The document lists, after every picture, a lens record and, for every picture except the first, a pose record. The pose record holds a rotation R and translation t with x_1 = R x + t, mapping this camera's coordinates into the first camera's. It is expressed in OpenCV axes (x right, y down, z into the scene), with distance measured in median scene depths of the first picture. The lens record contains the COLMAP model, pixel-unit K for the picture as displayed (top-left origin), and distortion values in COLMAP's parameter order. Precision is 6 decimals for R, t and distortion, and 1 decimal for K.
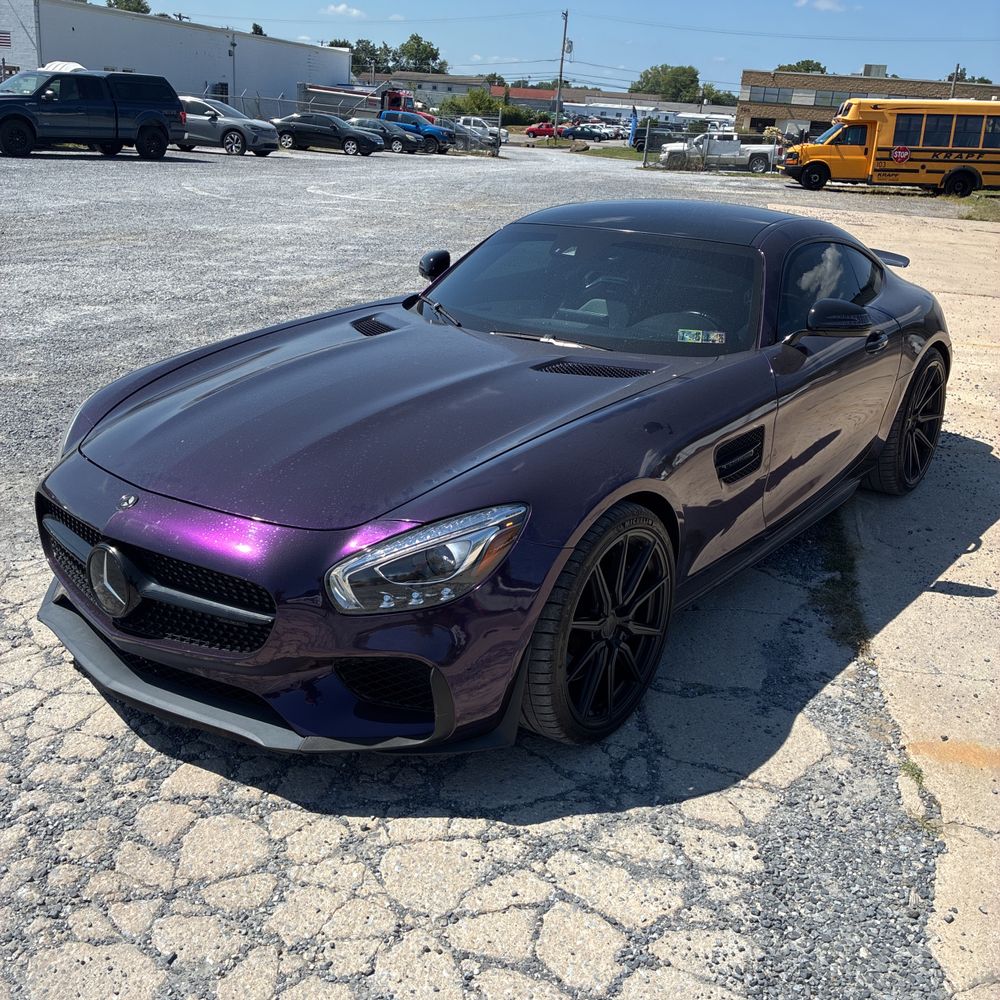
lens RADIAL K [[1012.3, 0, 507.1], [0, 1012.3, 493.2], [0, 0, 1]] dist [0.020554, 0.000000]
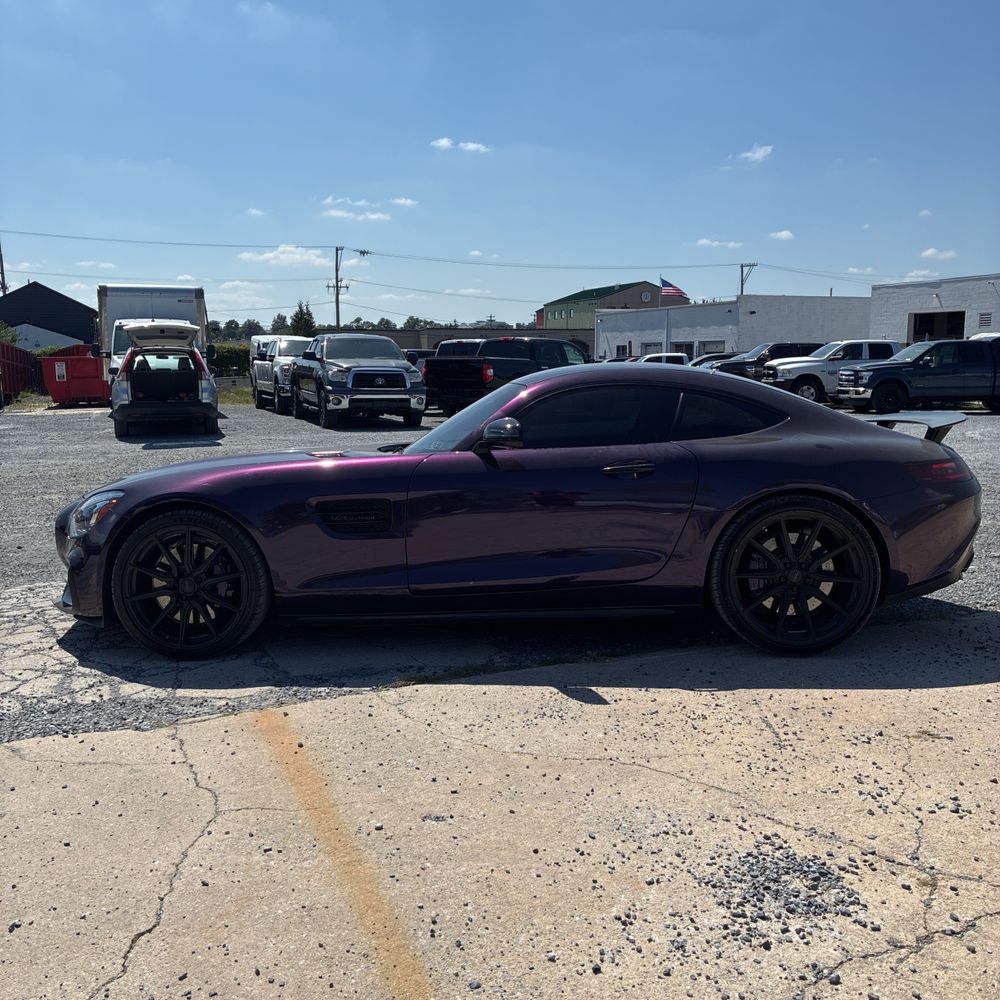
lens RADIAL K [[1012.3, 0, 498.6], [0, 1012.3, 502.2], [0, 0, 1]] dist [0.020554, 0.000000]
pose [[0.572007, 0.043931, -0.819071, 0.118816], [-0.246653, 0.961561, -0.120679, 0.005052], [0.782285, 0.271055, 0.560856, 0.030366]]
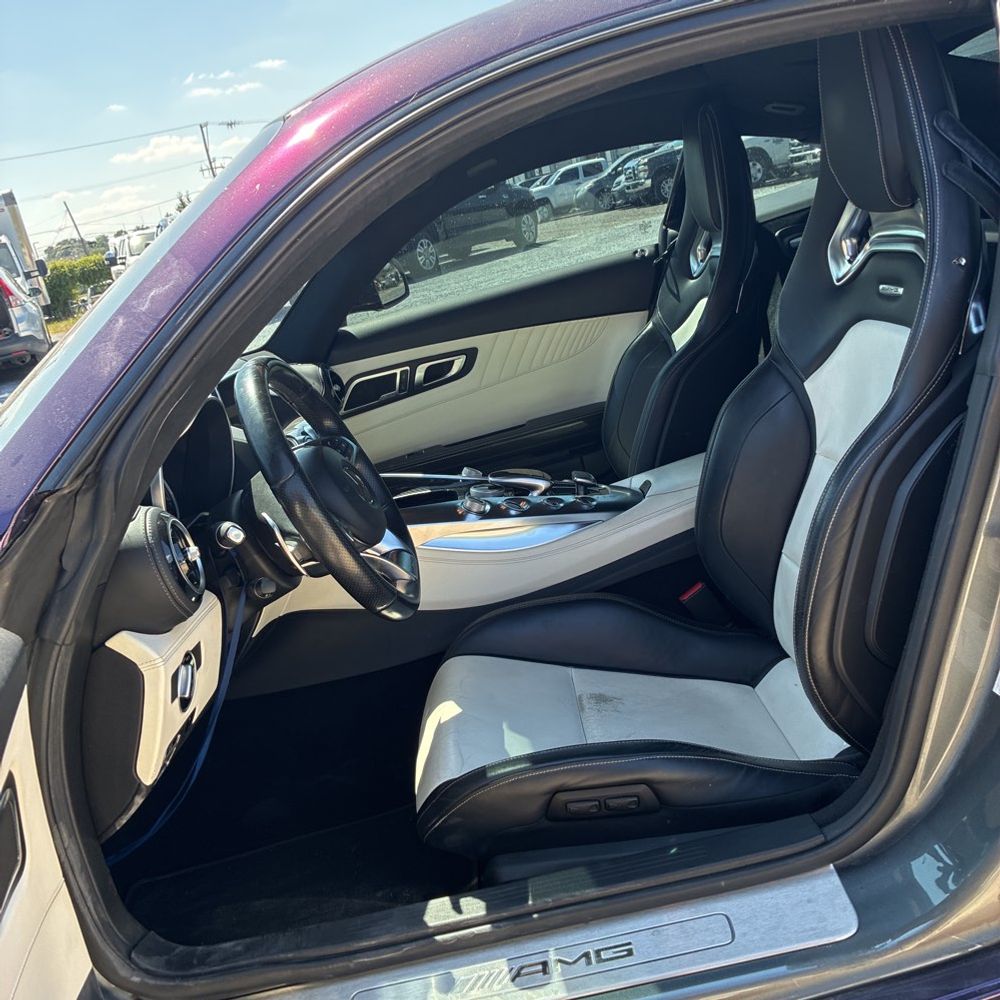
lens RADIAL K [[1012.3, 0, 492.3], [0, 1012.3, 519.0], [0, 0, 1]] dist [0.020554, 0.000000]
pose [[0.610946, 0.045278, -0.790377, 0.050390], [-0.033258, 0.998950, 0.031518, -0.013513], [0.790974, 0.007031, 0.611810, 0.084094]]
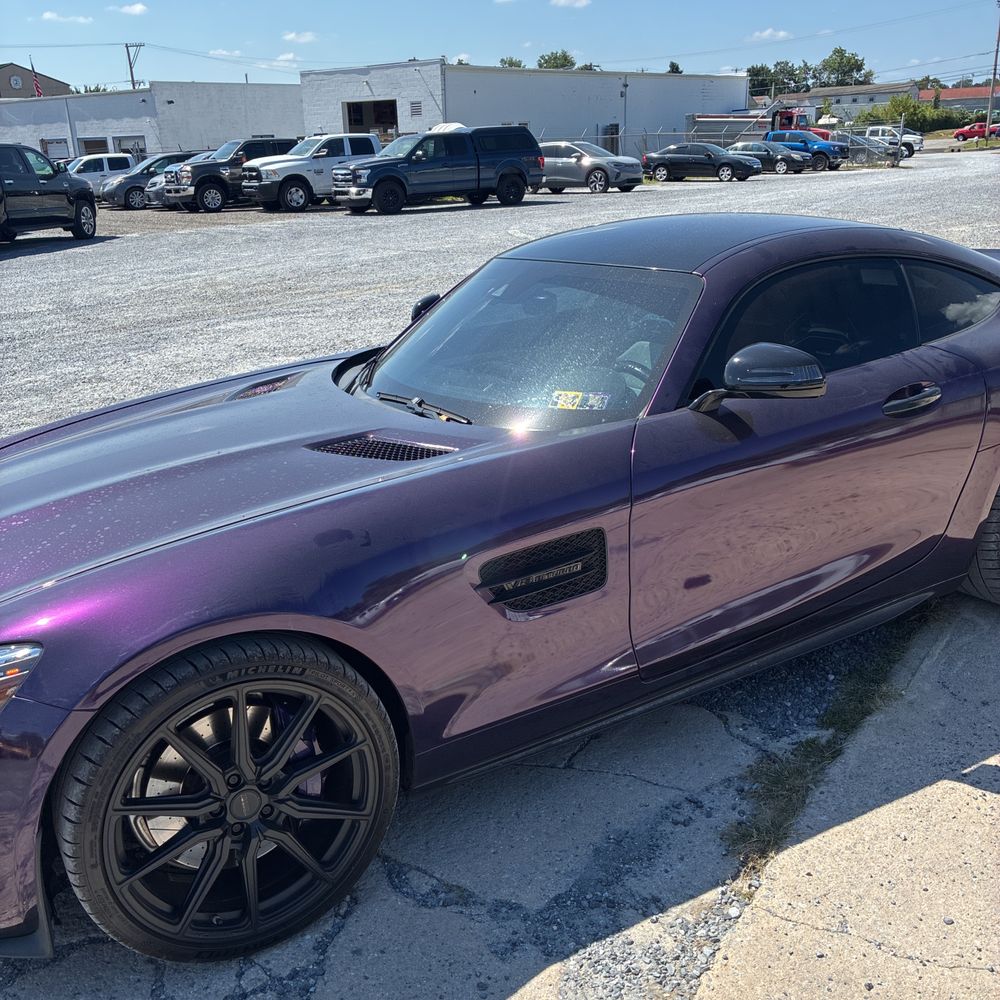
lens RADIAL K [[1012.3, 0, 494.1], [0, 1012.3, 501.5], [0, 0, 1]] dist [0.020554, 0.000000]
pose [[0.918005, 0.030137, -0.395421, 0.038417], [-0.038008, 0.999204, -0.012086, -0.006201], [0.394742, 0.026124, 0.918420, 0.026480]]
